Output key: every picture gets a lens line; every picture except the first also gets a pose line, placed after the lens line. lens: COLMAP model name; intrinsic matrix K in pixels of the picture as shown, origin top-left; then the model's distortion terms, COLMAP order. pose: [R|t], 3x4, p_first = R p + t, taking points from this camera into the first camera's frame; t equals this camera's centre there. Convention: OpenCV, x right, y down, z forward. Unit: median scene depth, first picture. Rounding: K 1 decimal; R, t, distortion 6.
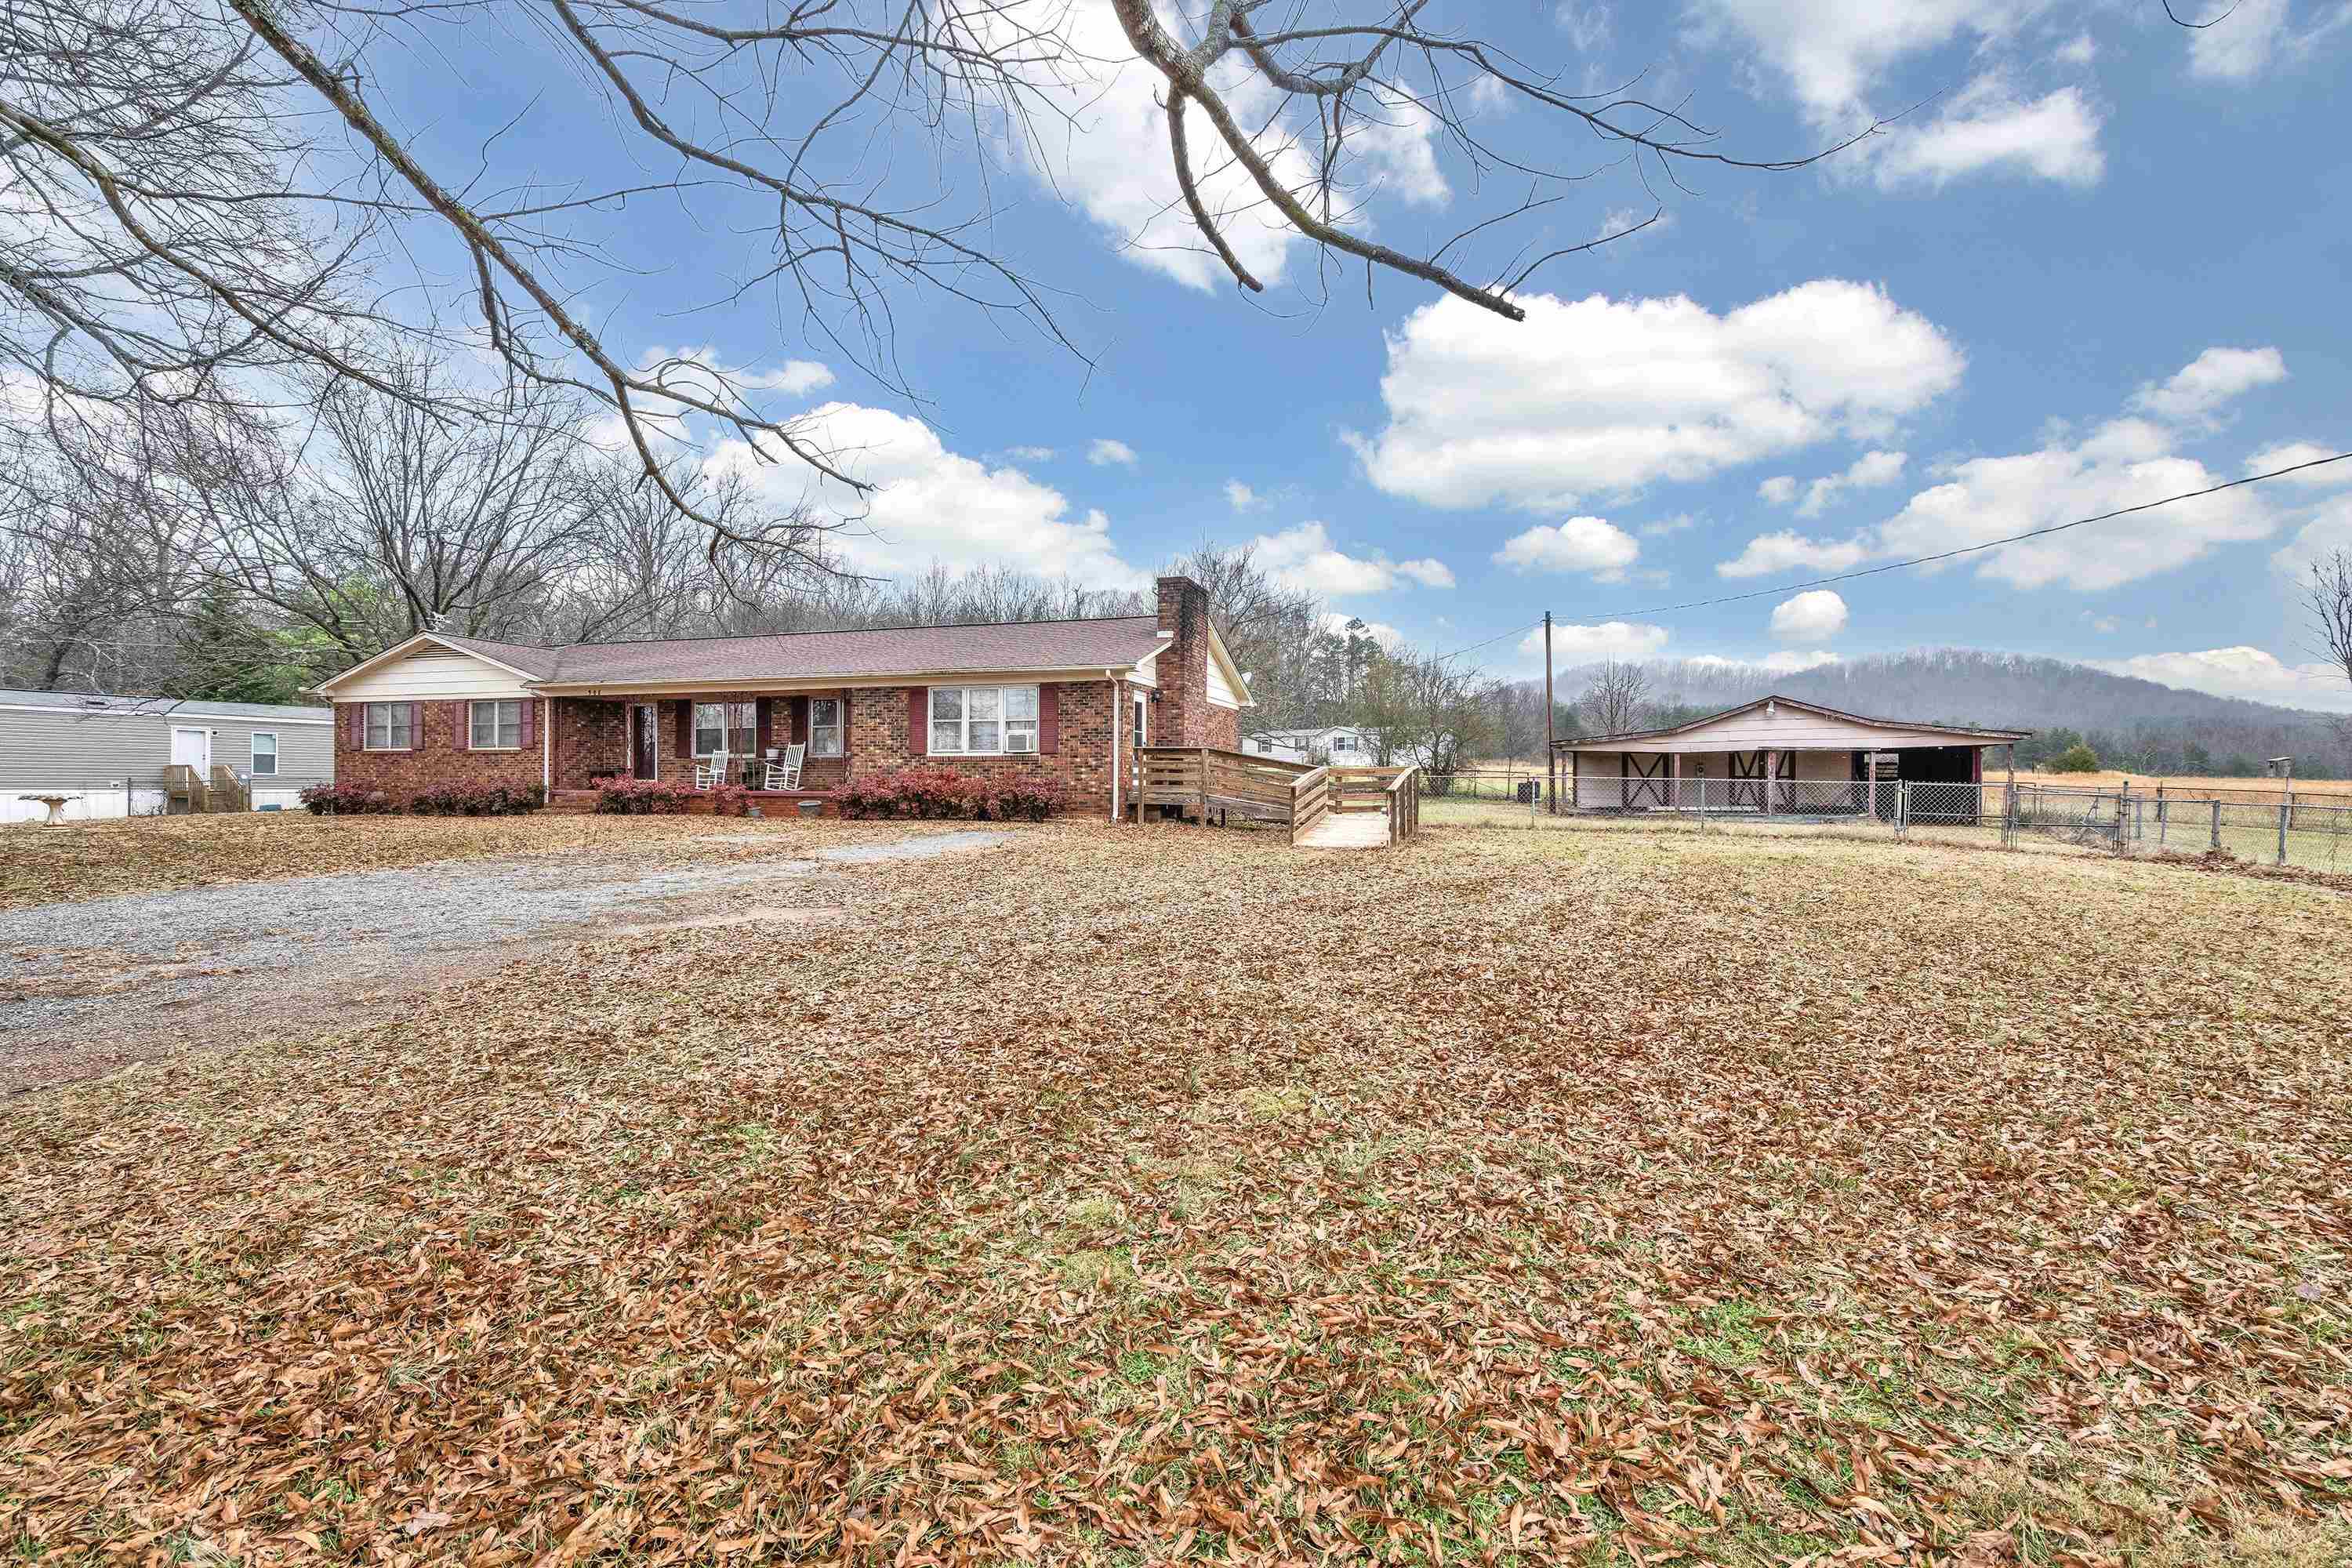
lens RADIAL K [[1060.4, 0, 1176.0], [0, 1060.4, 784.0], [0, 0, 1]] dist [-0.000624, -0.000078]
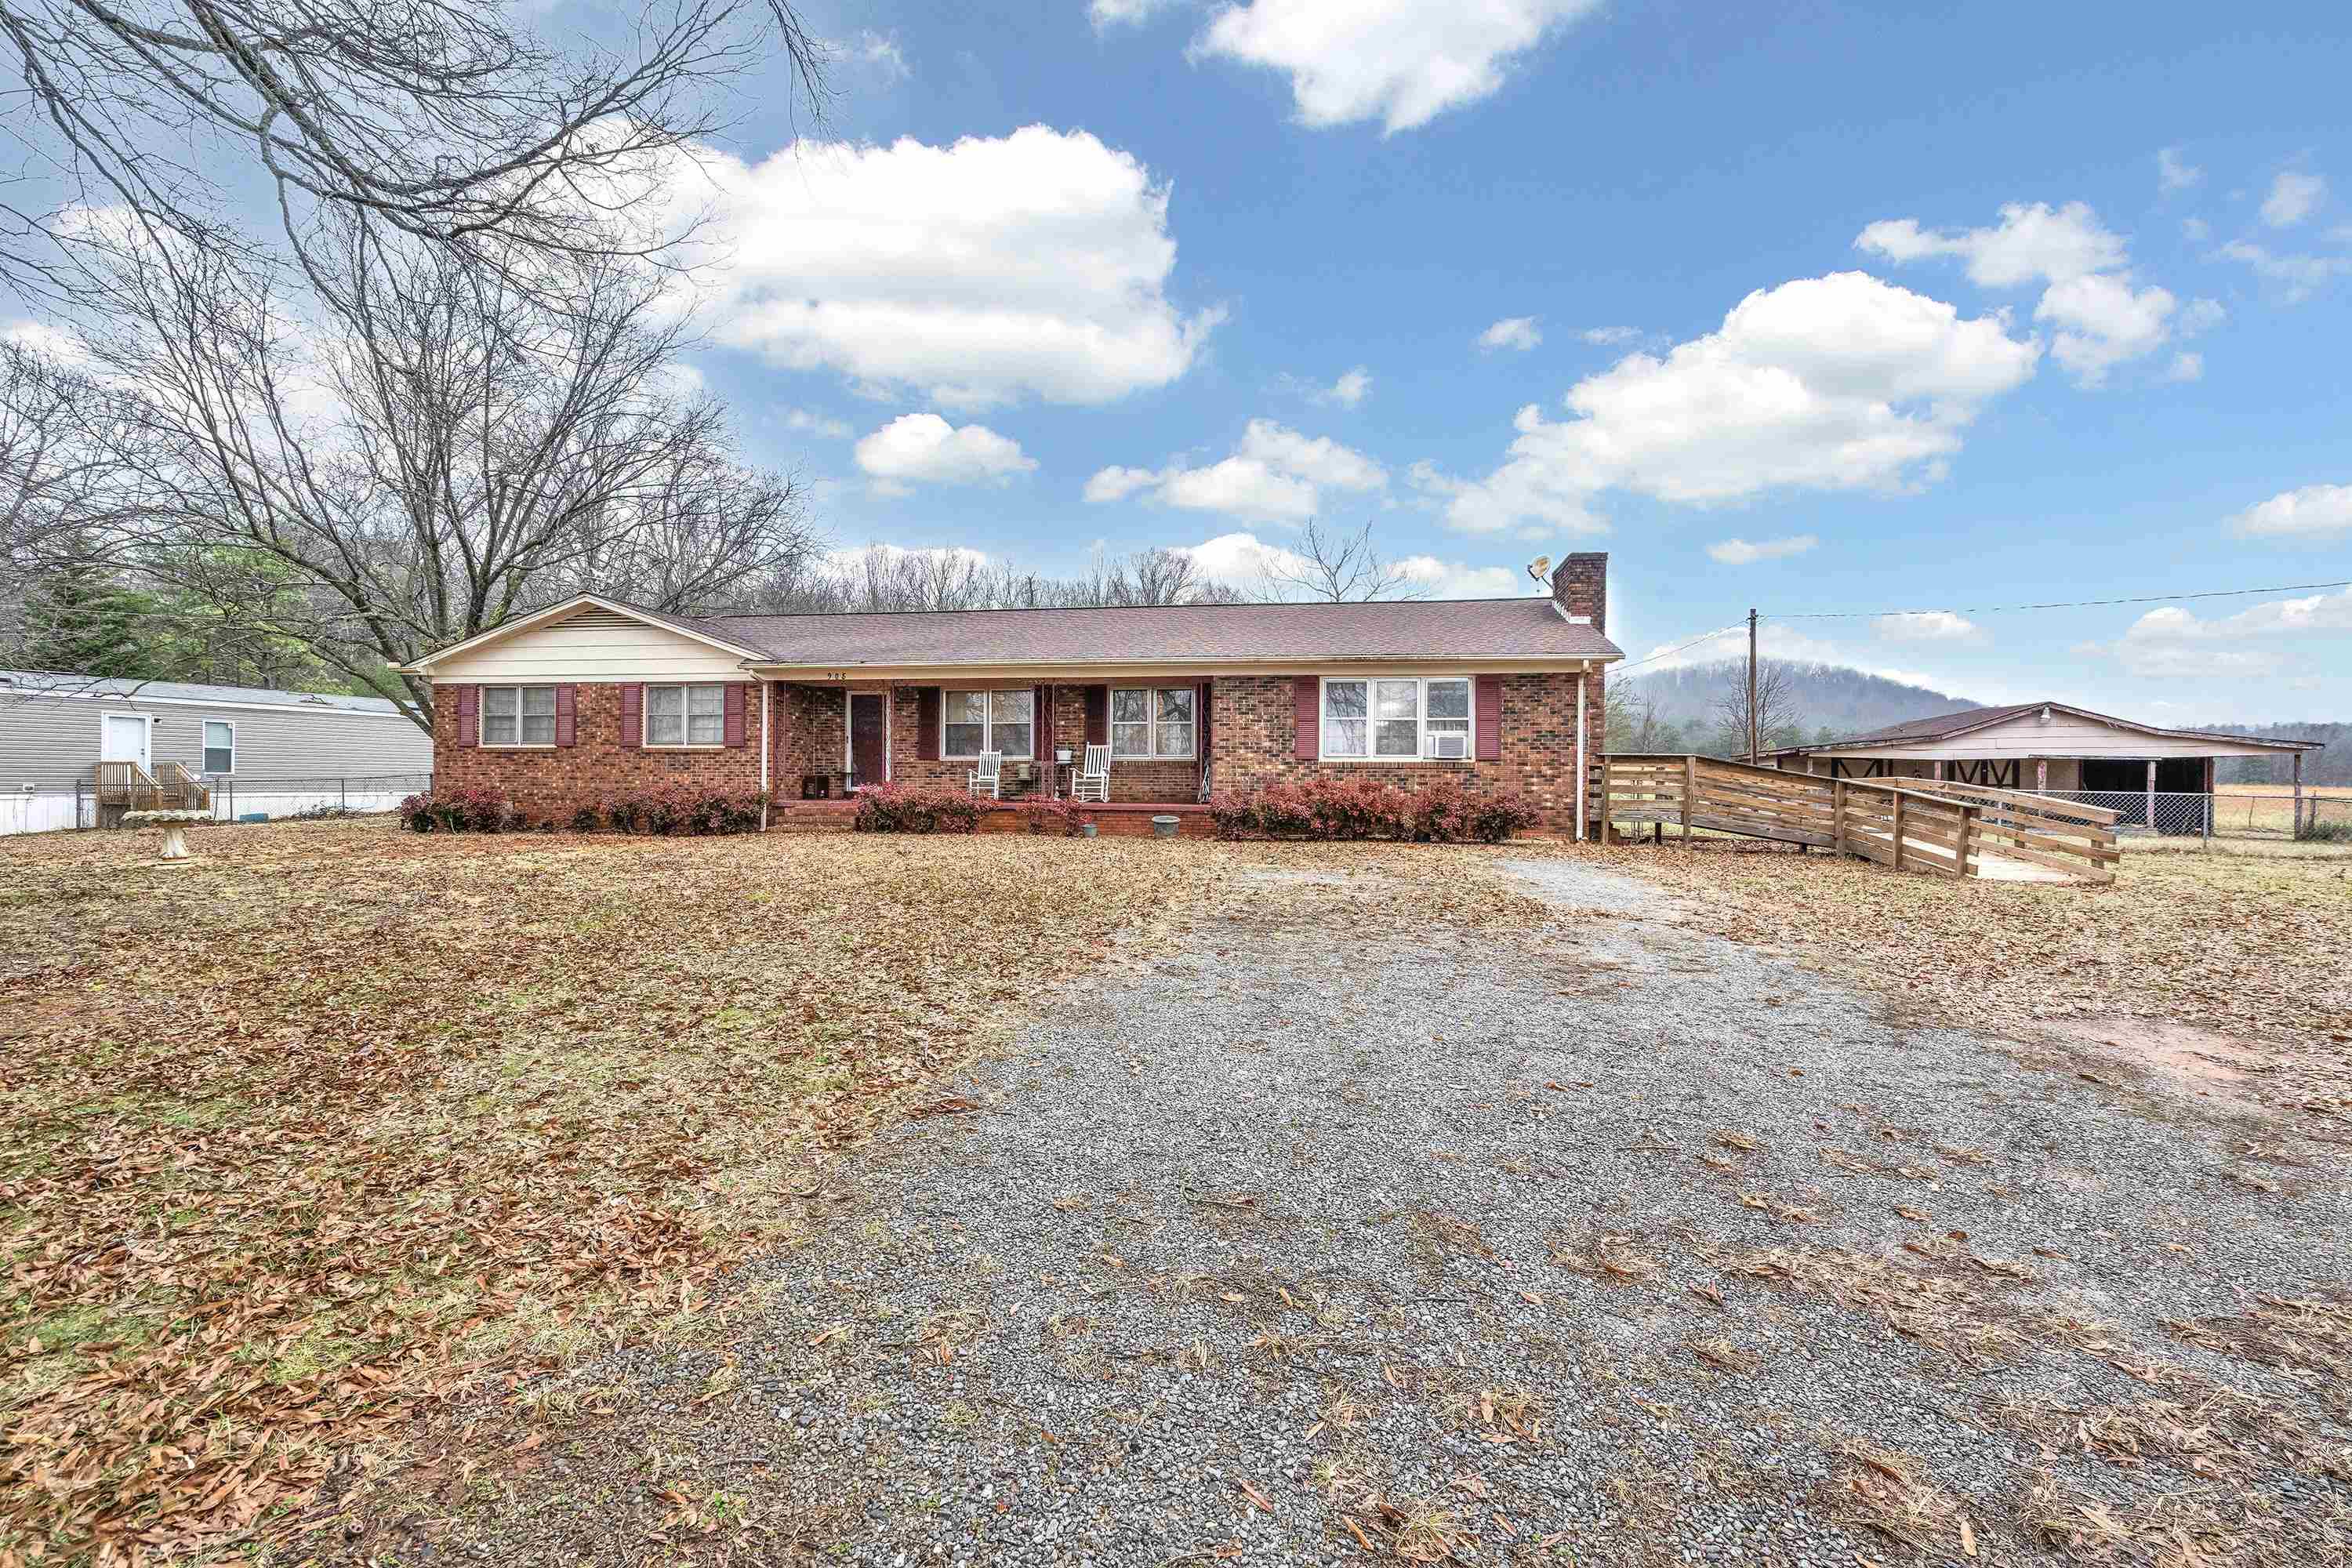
lens RADIAL K [[1089.7, 0, 1176.0], [0, 1089.7, 784.0], [0, 0, 1]] dist [-0.002355, -0.000351]
pose [[0.990819, 0.004191, 0.135133, -0.402237], [-0.004393, 0.999990, 0.001193, -0.008558], [-0.135127, -0.001775, 0.990827, 0.164264]]
